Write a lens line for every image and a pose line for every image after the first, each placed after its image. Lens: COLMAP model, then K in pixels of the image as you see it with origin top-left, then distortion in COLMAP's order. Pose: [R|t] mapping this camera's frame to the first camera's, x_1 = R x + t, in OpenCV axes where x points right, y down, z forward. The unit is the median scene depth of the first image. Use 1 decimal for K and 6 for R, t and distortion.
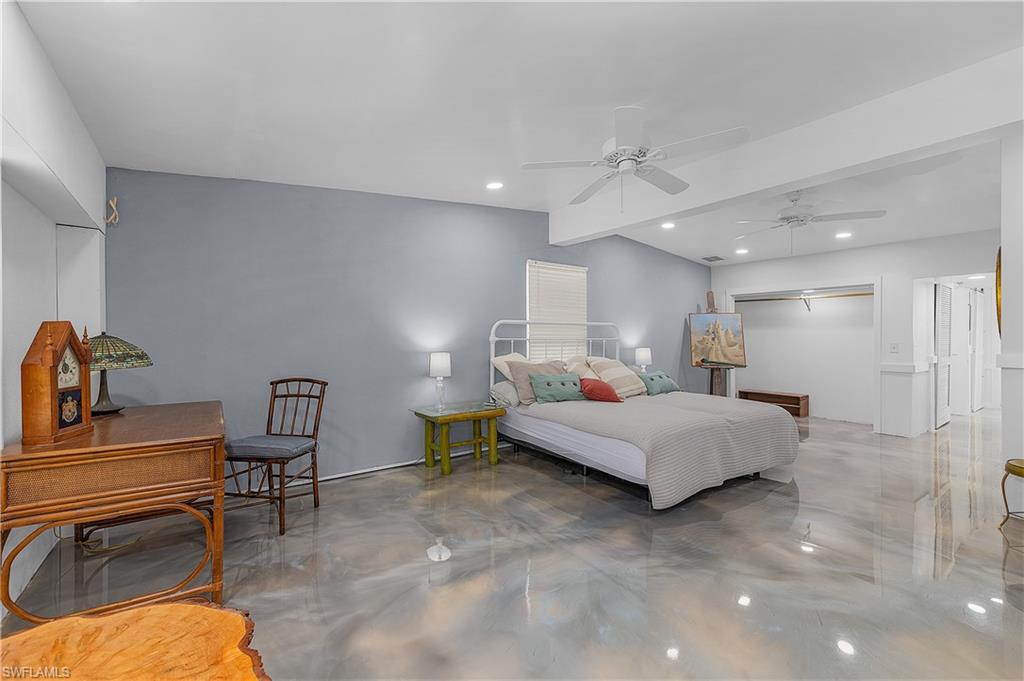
lens RADIAL K [[430.7, 0, 512.4], [0, 430.7, 338.9], [0, 0, 1]] dist [-0.000577, 0.000051]
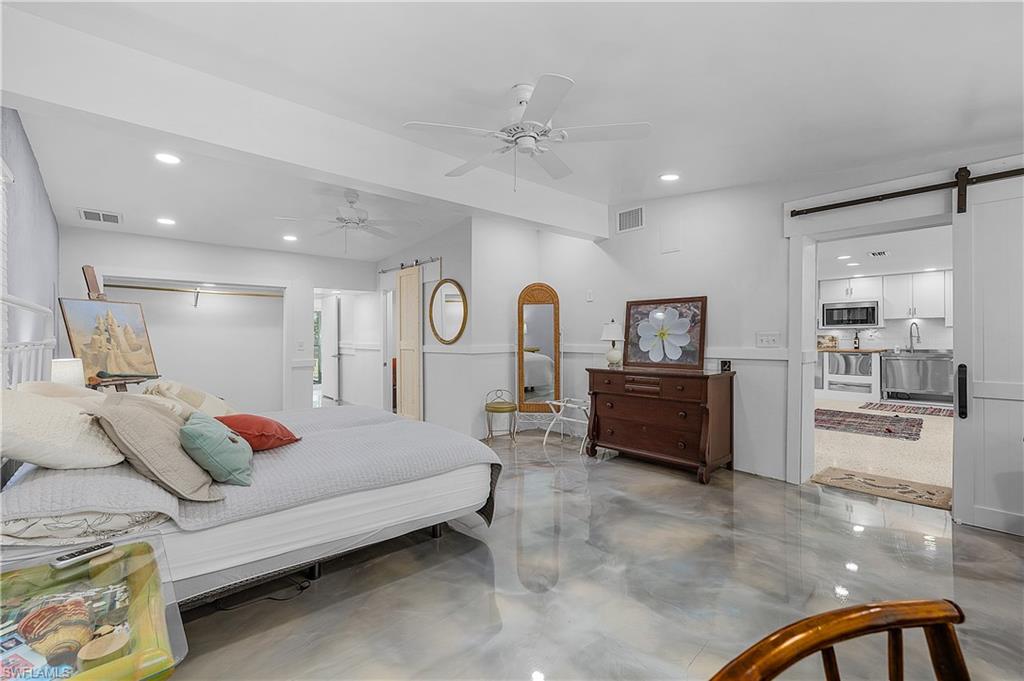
lens RADIAL K [[430.7, 0, 512.8], [0, 430.7, 339.2], [0, 0, 1]] dist [-0.000577, 0.000051]
pose [[-0.113942, -0.009027, 0.993446, -0.258795], [0.003636, 0.999948, 0.009503, -0.005480], [-0.993481, 0.004695, -0.113904, 0.472107]]
